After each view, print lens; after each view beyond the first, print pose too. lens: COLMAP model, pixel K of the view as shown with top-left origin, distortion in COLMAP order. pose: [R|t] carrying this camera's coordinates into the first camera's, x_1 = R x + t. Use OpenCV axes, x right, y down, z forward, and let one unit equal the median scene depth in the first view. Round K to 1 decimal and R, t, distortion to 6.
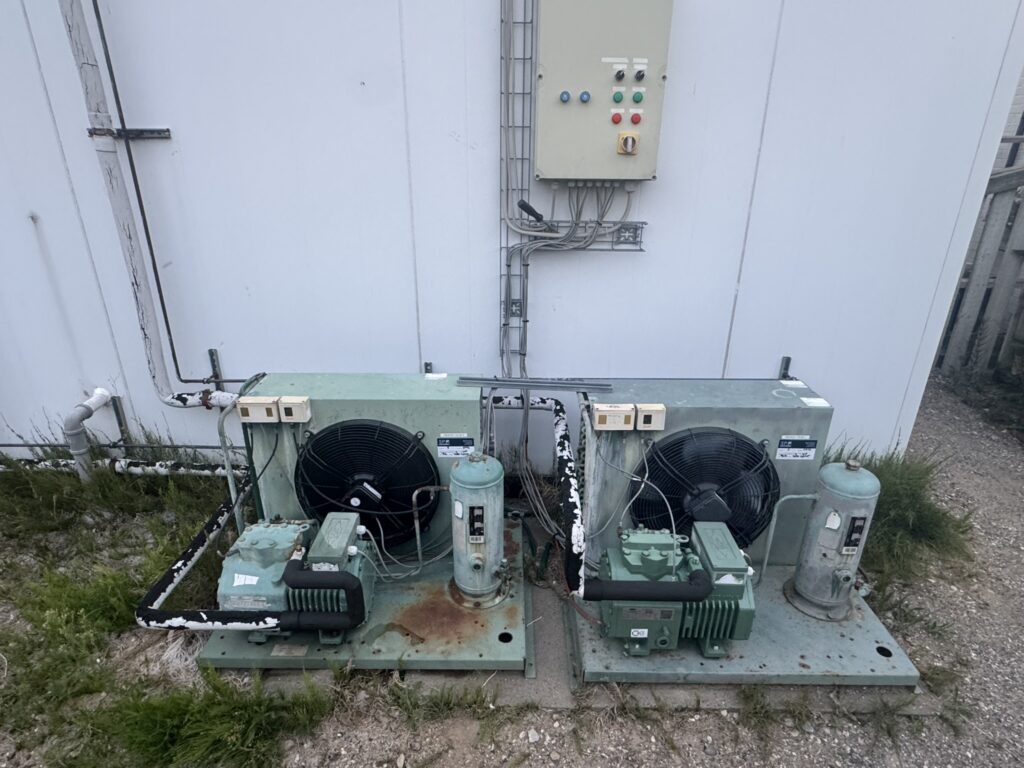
lens RADIAL K [[578.9, 0, 512.0], [0, 578.9, 384.0], [0, 0, 1]] dist [0.004726, -0.000024]
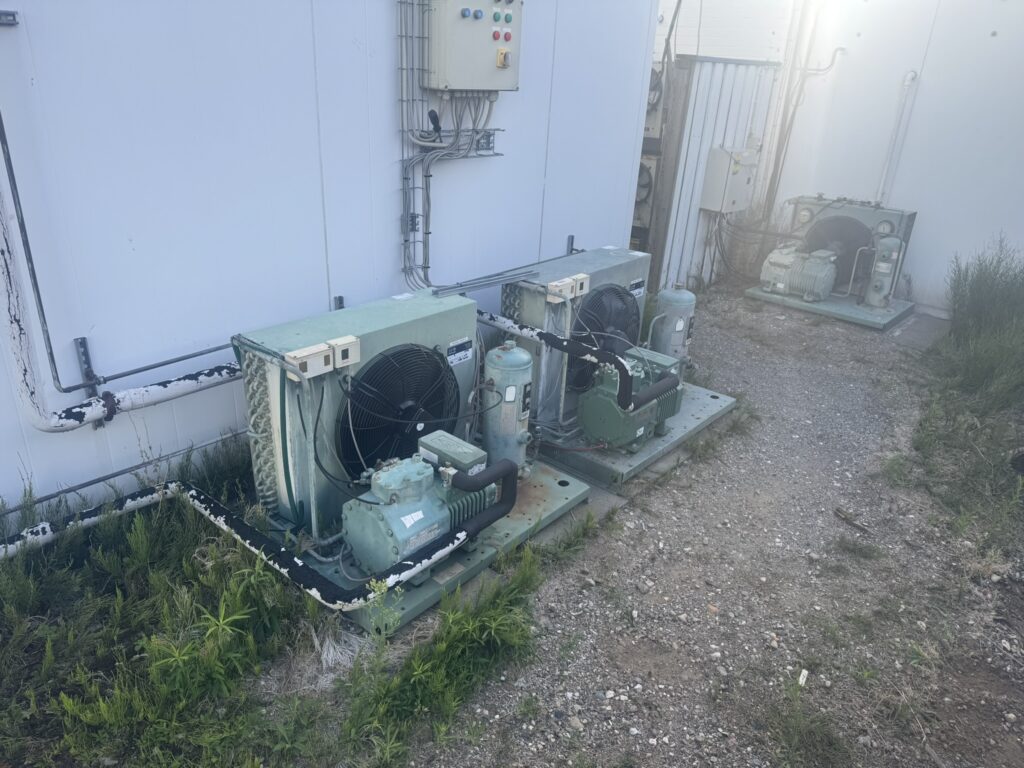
lens RADIAL K [[709.6, 0, 512.0], [0, 709.6, 384.0], [0, 0, 1]] dist [0.126546, -0.188102]
pose [[0.648177, -0.287698, 0.705051, -0.922775], [0.251138, 0.954845, 0.158747, -0.017531], [-0.718885, 0.074169, 0.691160, 0.037840]]
